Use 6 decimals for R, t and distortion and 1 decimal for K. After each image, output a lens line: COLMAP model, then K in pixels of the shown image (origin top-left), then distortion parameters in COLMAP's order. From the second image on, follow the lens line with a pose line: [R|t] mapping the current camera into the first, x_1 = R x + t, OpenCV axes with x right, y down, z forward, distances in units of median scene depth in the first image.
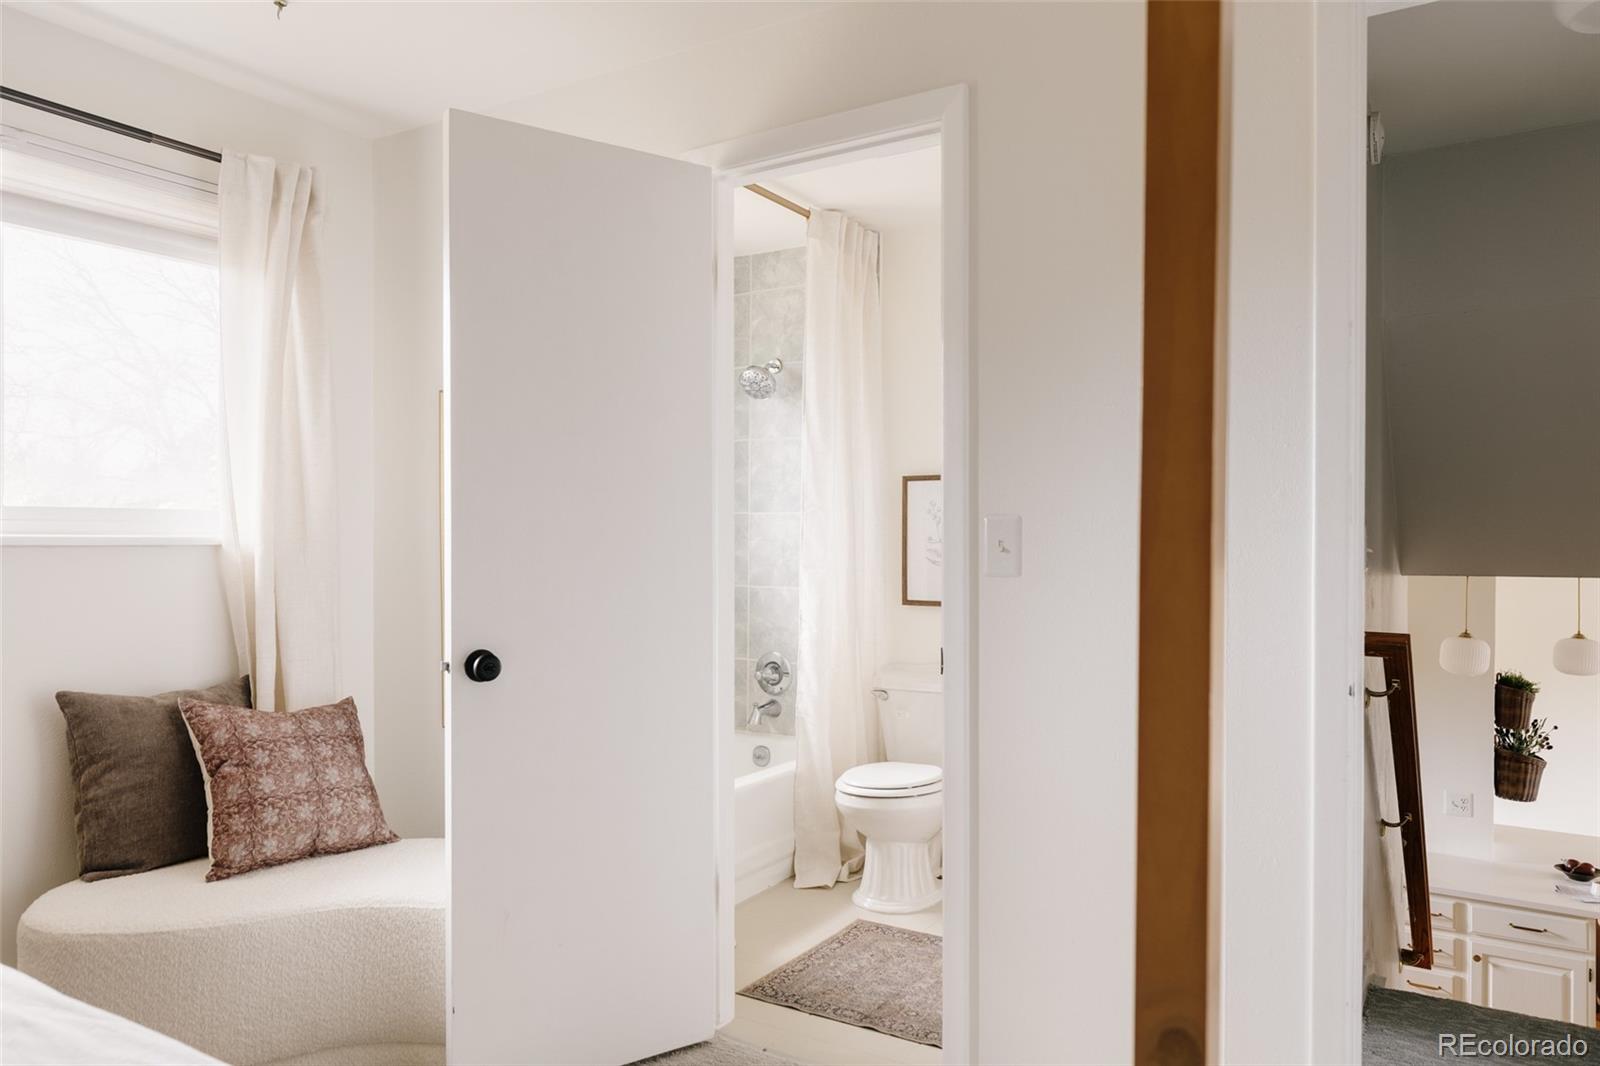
lens RADIAL K [[1121.9, 0, 809.1], [0, 1121.9, 532.0], [0, 0, 1]] dist [0.019479, -0.002717]
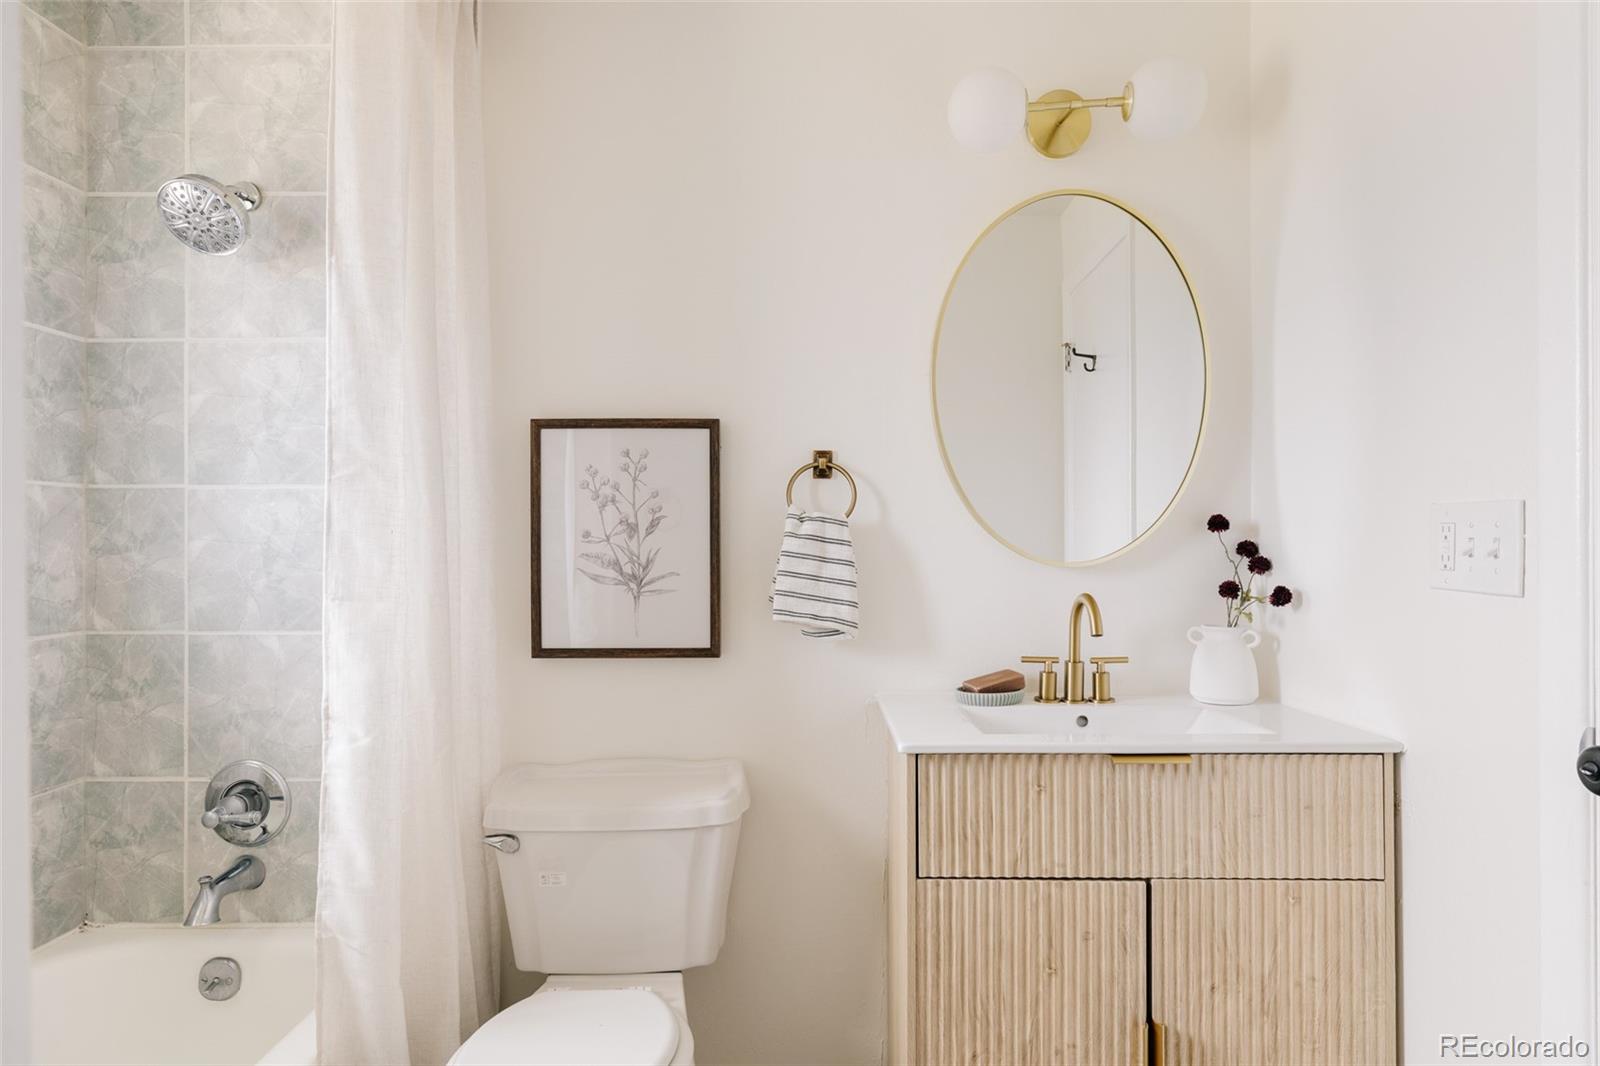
lens RADIAL K [[902.0, 0, 812.3], [0, 902.0, 543.0], [0, 0, 1]] dist [0.005669, -0.003572]
pose [[0.855019, -0.006754, 0.518553, -0.024405], [0.006224, 0.999977, 0.002763, 0.008826], [-0.518560, 0.000865, 0.855041, 0.523162]]
